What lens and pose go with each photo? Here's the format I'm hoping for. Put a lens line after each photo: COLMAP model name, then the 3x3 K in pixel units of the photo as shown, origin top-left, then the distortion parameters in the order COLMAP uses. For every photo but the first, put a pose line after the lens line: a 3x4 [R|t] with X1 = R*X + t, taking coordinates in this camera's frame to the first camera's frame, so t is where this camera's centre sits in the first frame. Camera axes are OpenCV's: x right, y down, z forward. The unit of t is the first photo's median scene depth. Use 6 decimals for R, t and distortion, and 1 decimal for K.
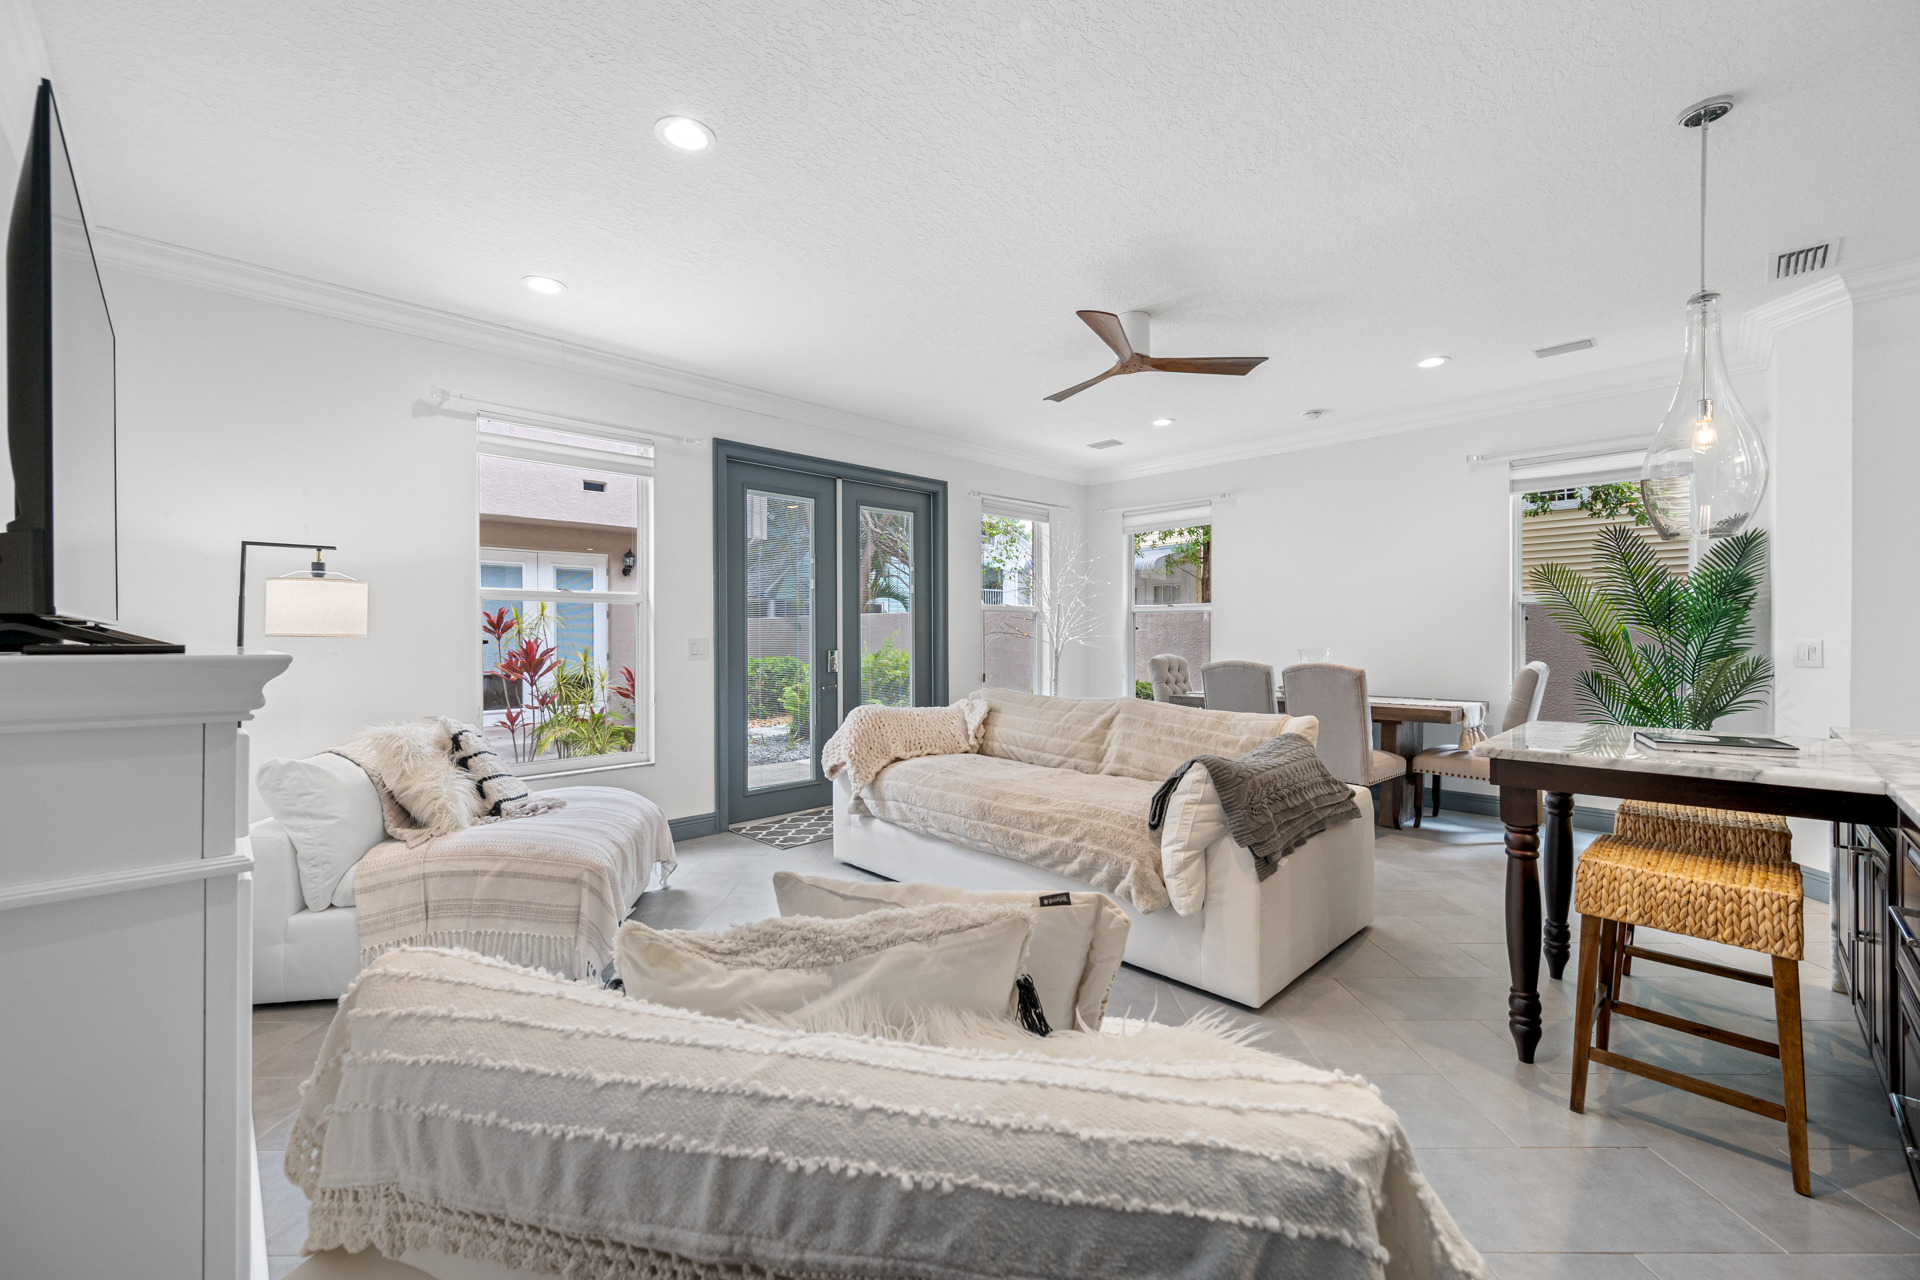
lens RADIAL K [[768.2, 0, 986.7], [0, 768.2, 629.5], [0, 0, 1]] dist [-0.003405, 0.000435]
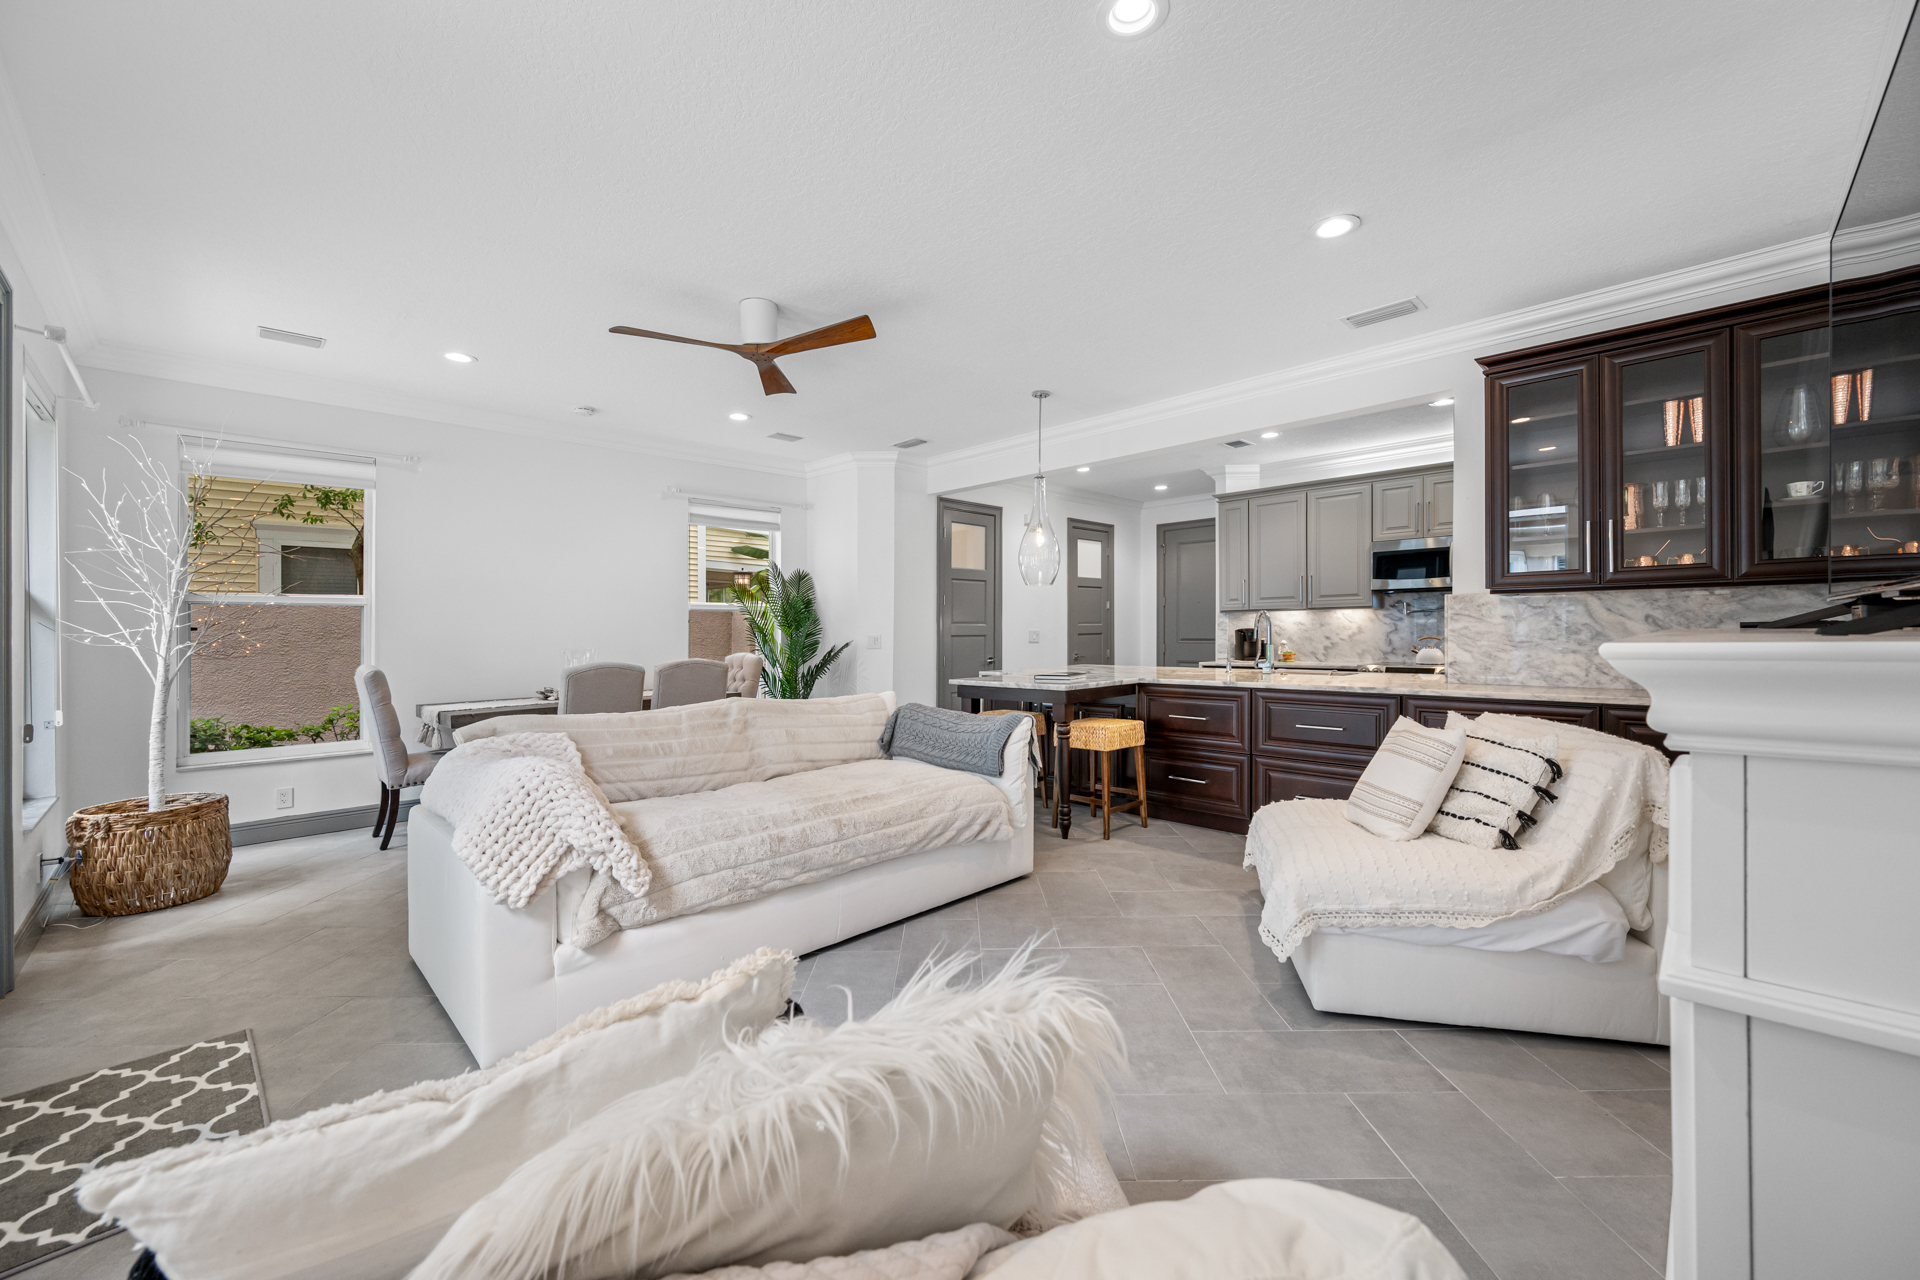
lens RADIAL K [[768.2, 0, 924.9], [0, 768.2, 664.4], [0, 0, 1]] dist [-0.003405, 0.000435]
pose [[0.048424, -0.037976, 0.998105, -0.614196], [0.000048, 0.999277, 0.038018, 0.006428], [-0.998827, -0.001793, 0.048391, 0.589789]]
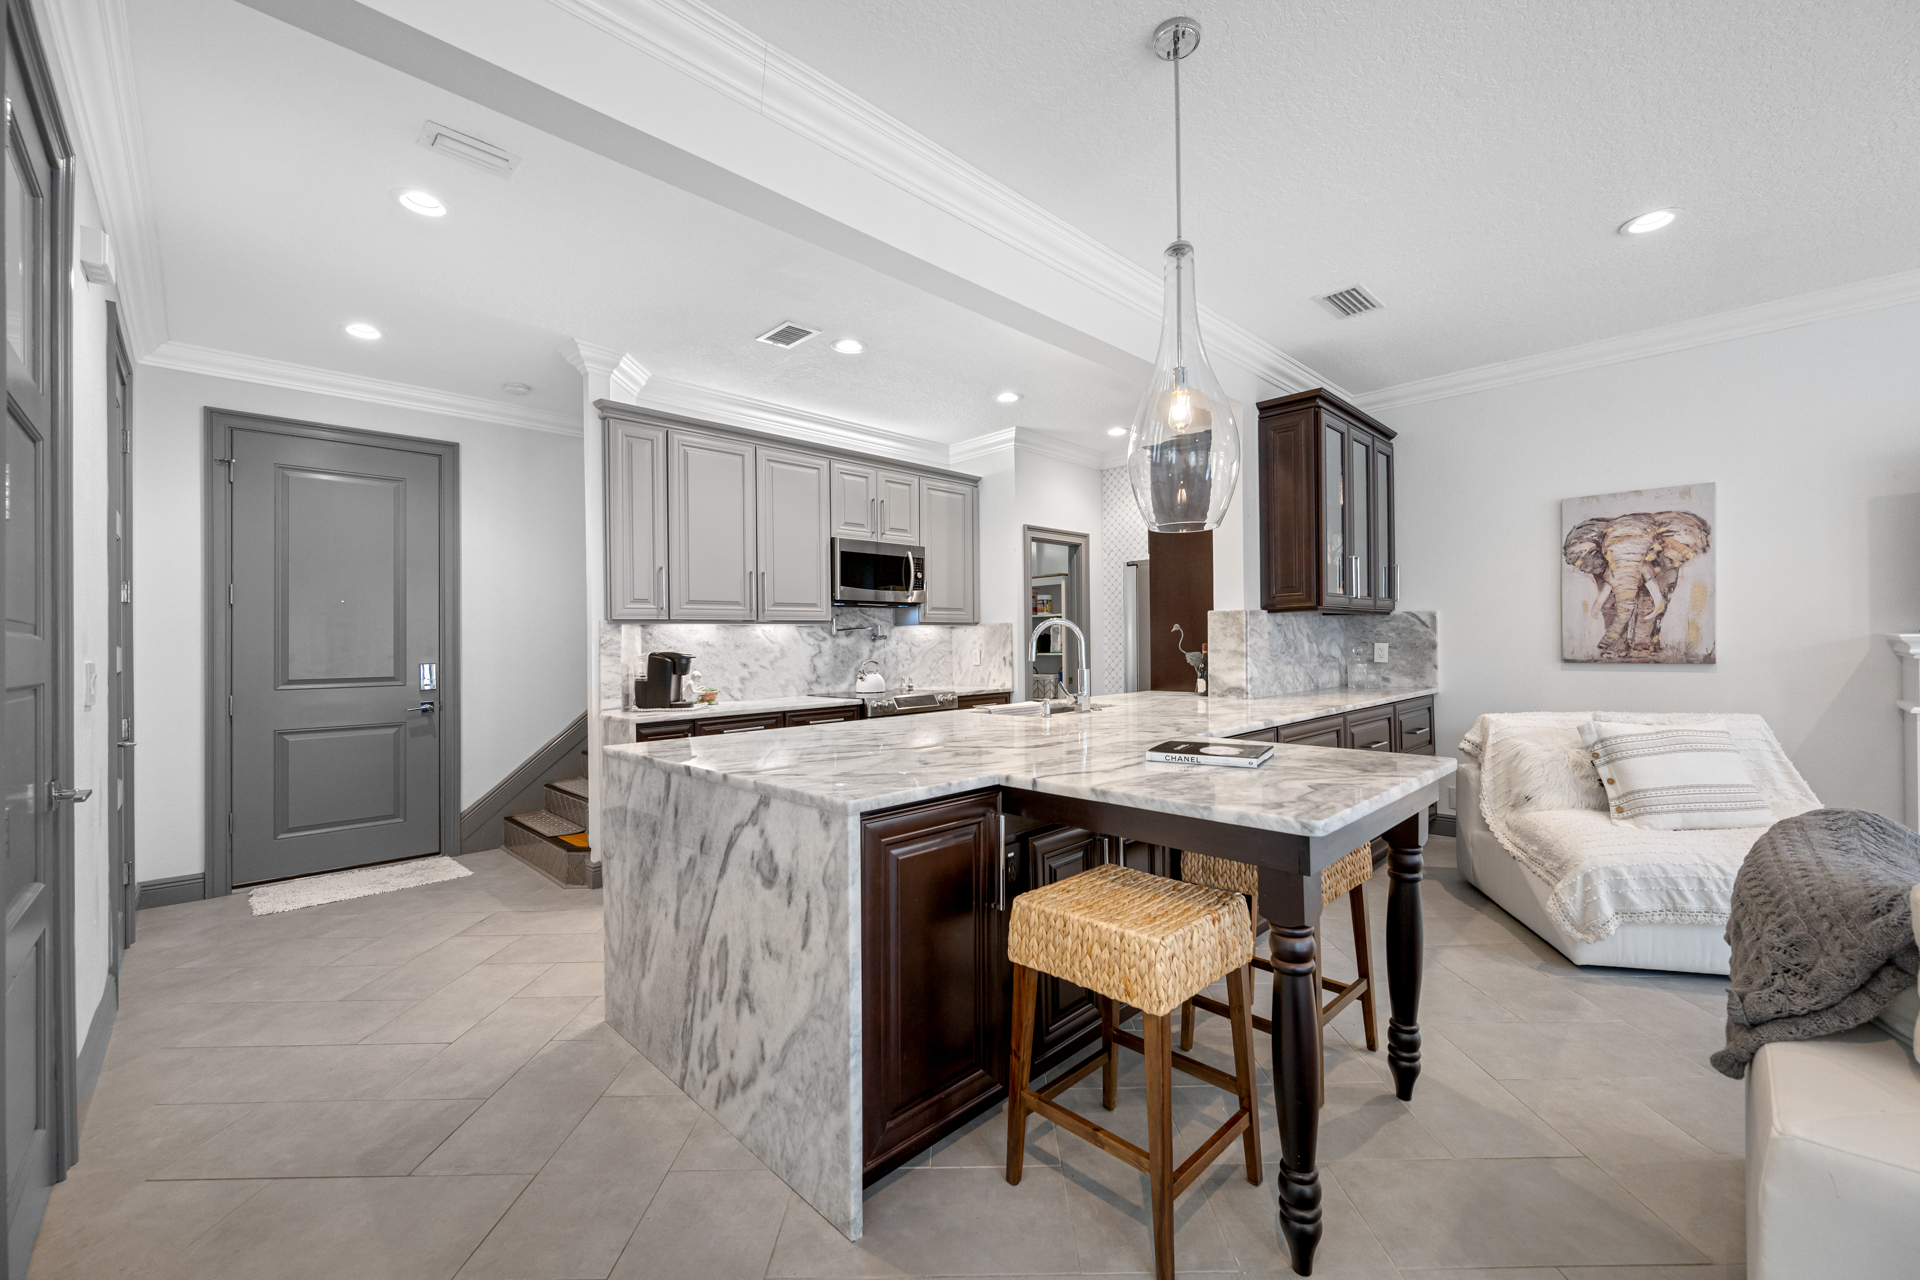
lens RADIAL K [[768.2, 0, 993.9], [0, 768.2, 648.4], [0, 0, 1]] dist [-0.003405, 0.000435]
pose [[-0.999751, 0.022291, 0.000198, 0.547672], [0.022291, 0.999746, -0.003350, 0.000077], [-0.000273, -0.003344, -0.999994, 0.886705]]
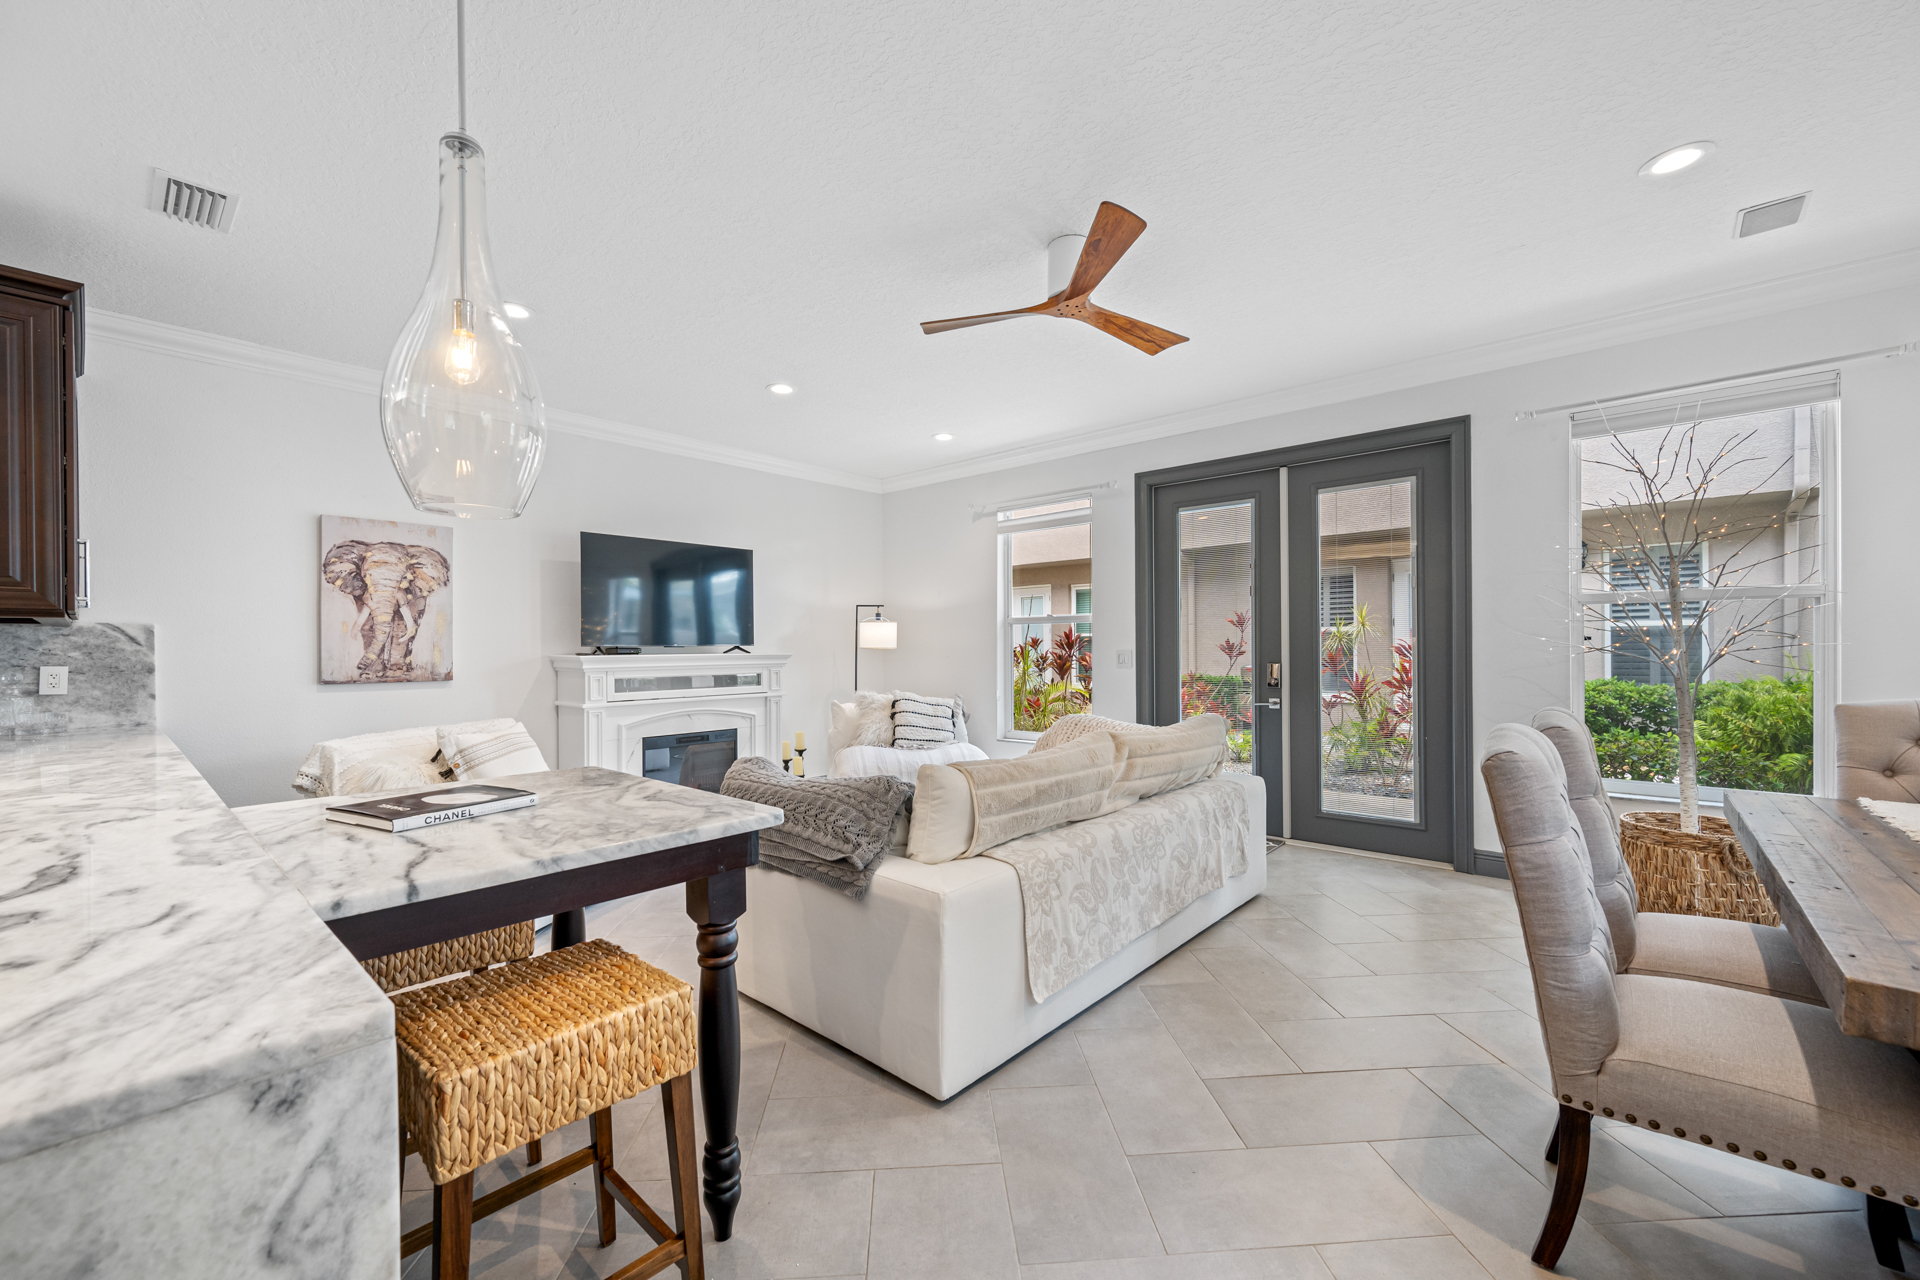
lens RADIAL K [[768.2, 0, 938.4], [0, 768.2, 655.7], [0, 0, 1]] dist [-0.003405, 0.000435]
pose [[0.038090, 0.017619, -0.999119, 0.768083], [0.018111, 0.999668, 0.018319, -0.006733], [0.999110, -0.018793, 0.037758, 0.657277]]
